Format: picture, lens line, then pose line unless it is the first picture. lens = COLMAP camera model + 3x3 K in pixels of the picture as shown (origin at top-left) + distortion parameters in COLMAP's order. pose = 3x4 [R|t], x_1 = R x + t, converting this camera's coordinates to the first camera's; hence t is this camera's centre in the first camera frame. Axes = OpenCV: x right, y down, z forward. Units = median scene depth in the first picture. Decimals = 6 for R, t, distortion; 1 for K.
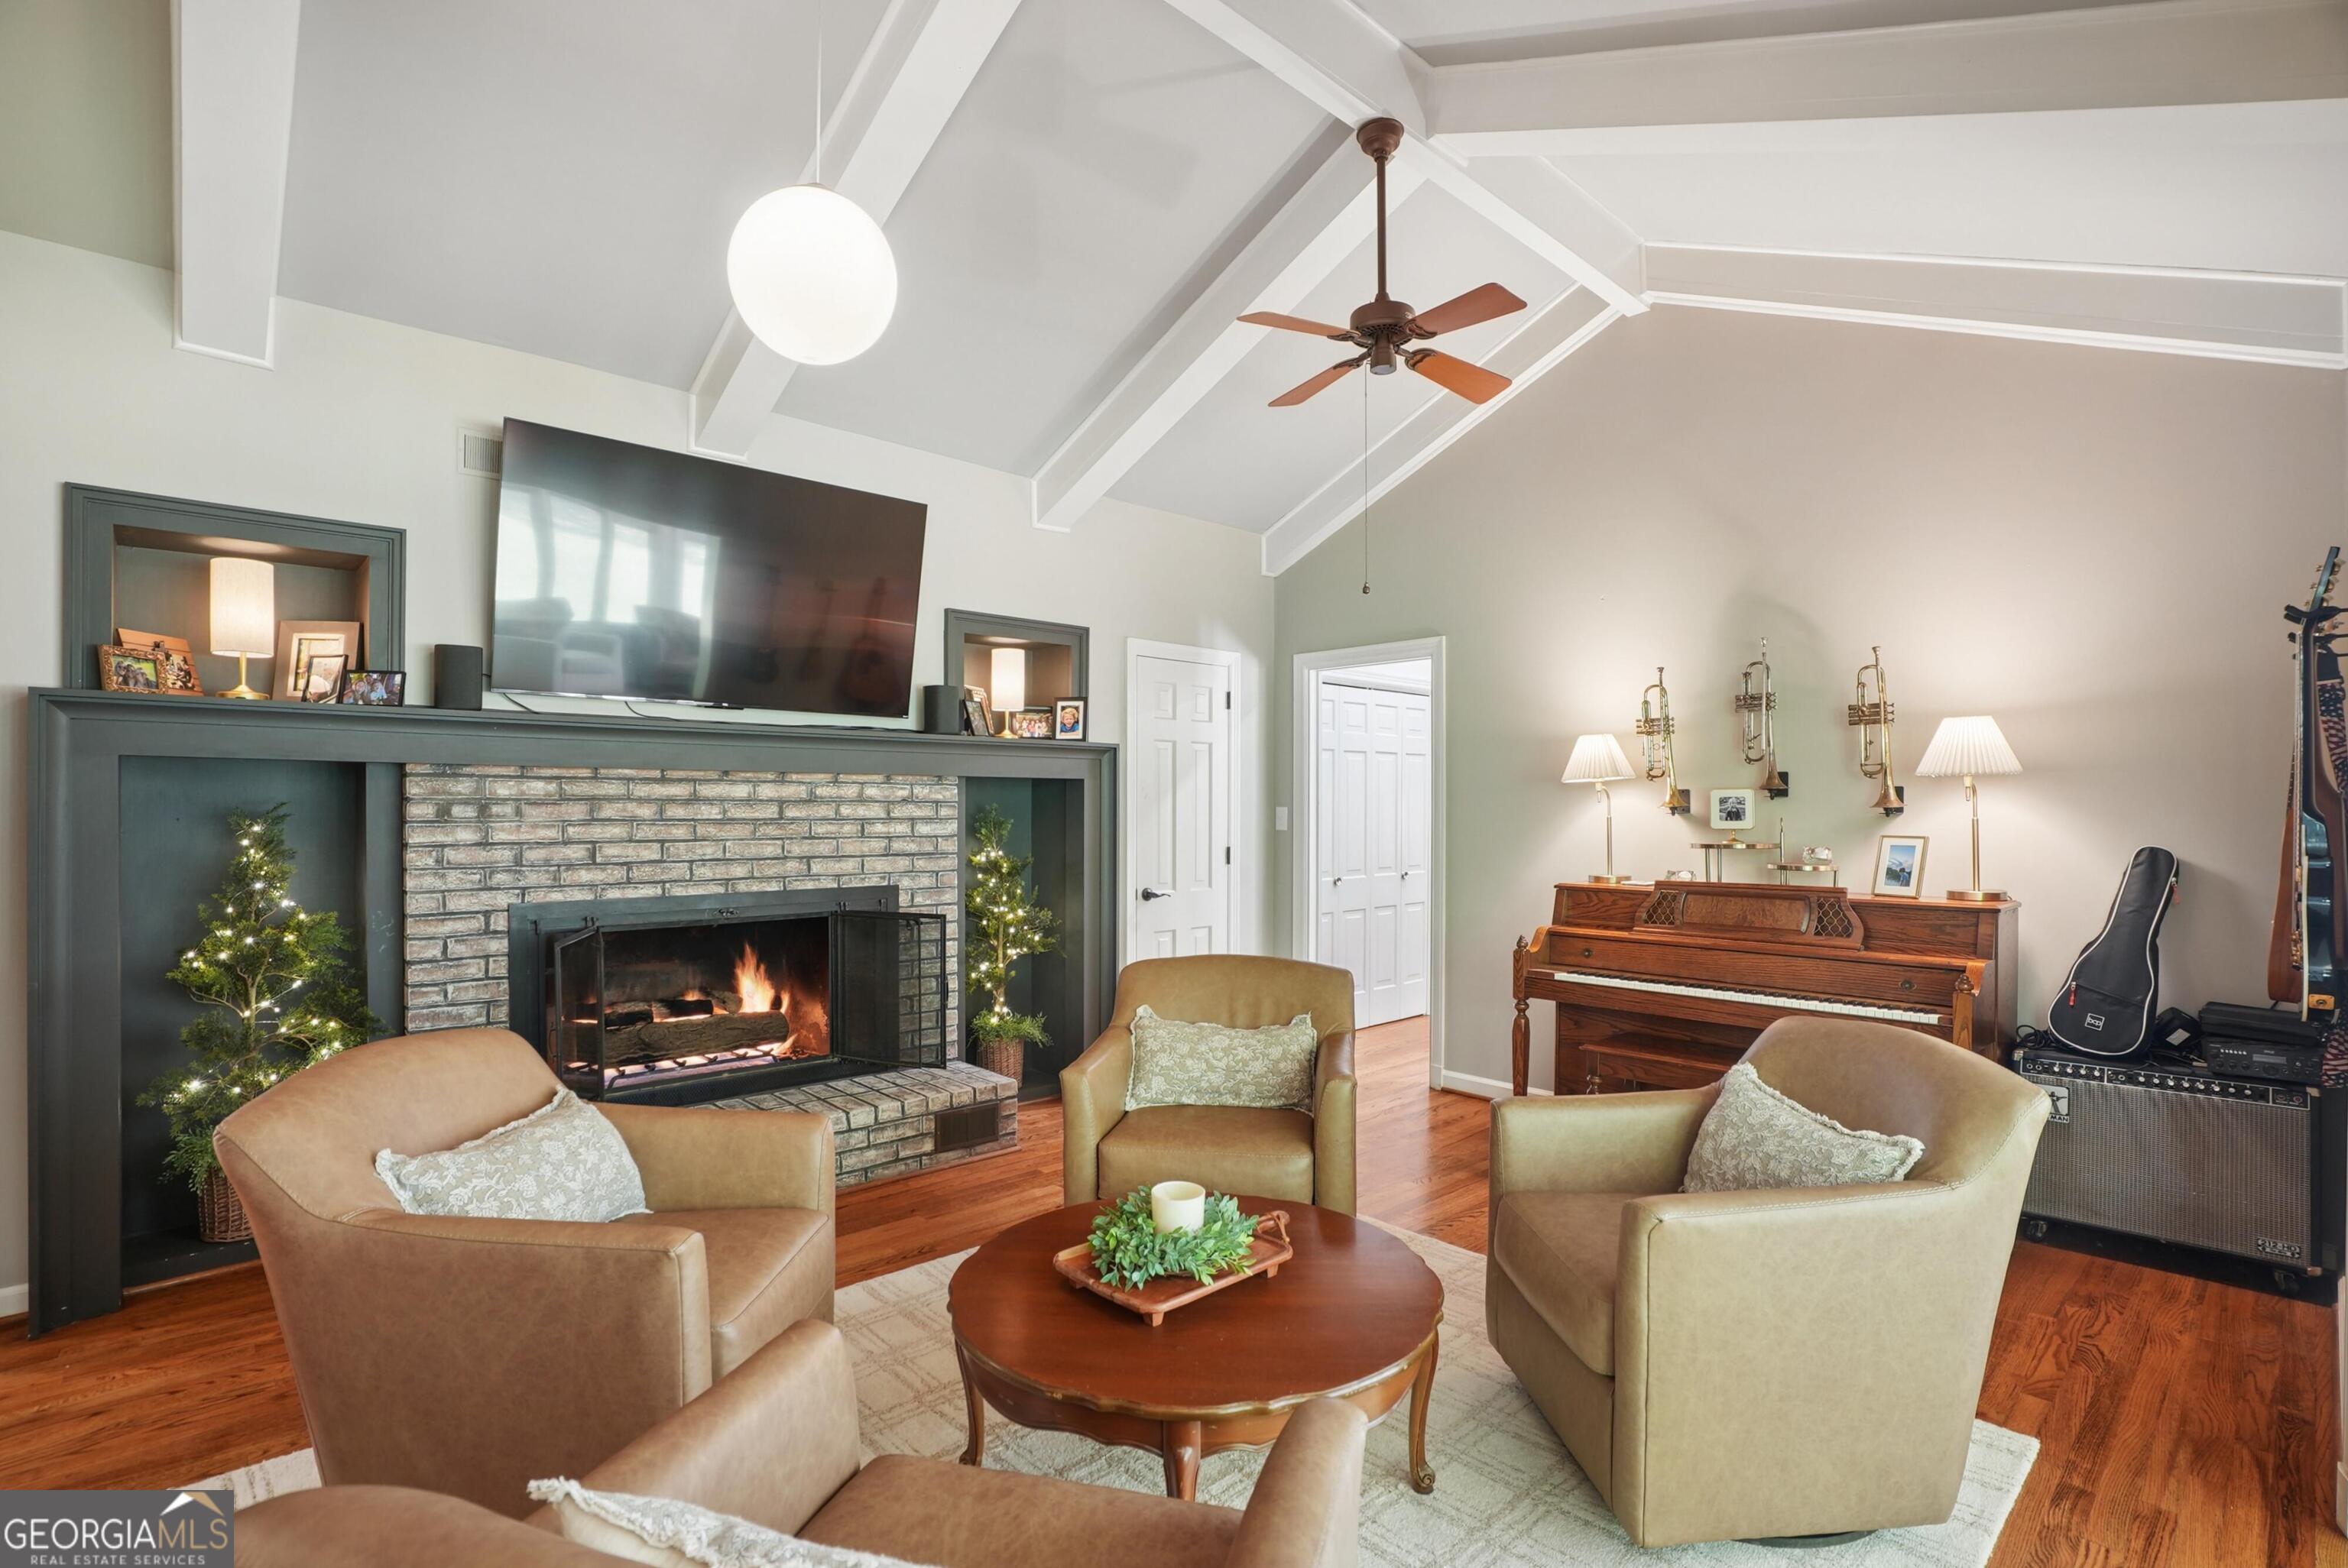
lens RADIAL K [[1105.8, 0, 1170.5], [0, 1105.8, 786.2], [0, 0, 1]] dist [-0.025643, 0.000084]
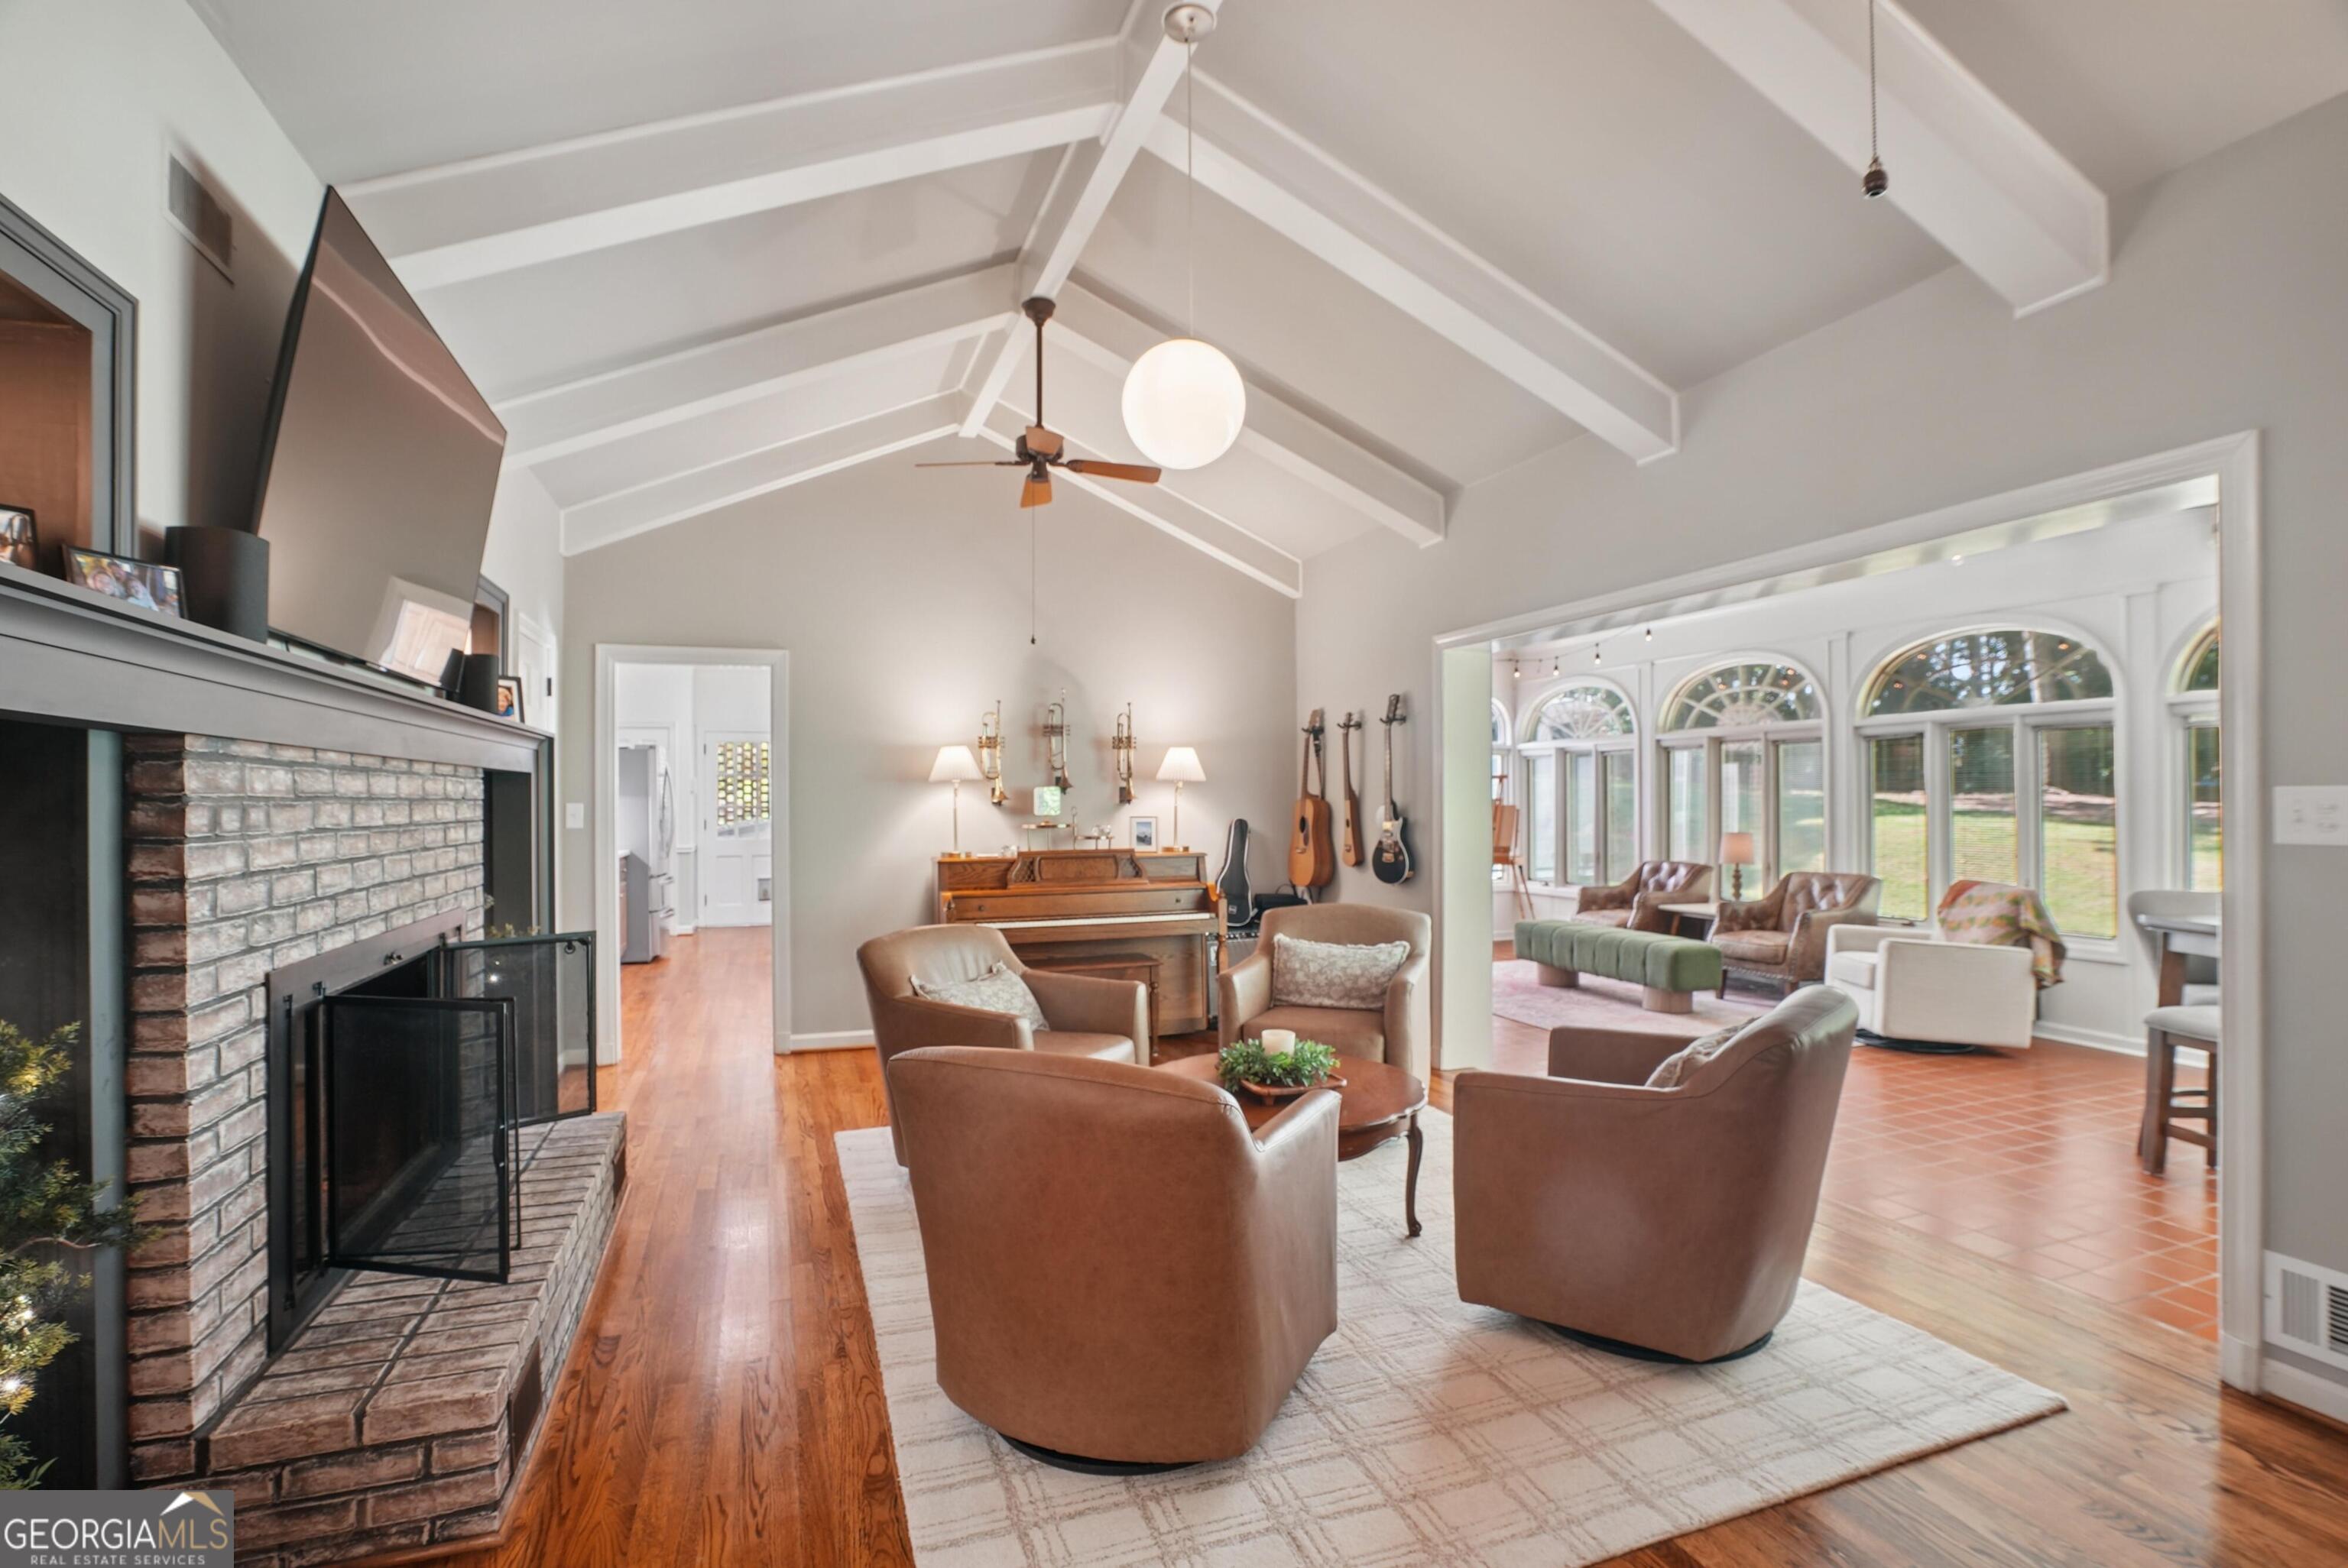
lens RADIAL K [[1105.8, 0, 1169.7], [0, 1105.8, 795.8], [0, 0, 1]] dist [-0.025643, 0.000084]
pose [[0.395046, -0.003003, 0.918657, -0.802035], [-0.009270, 0.999931, 0.007255, 0.001211], [-0.918615, -0.011382, 0.394990, 0.255207]]
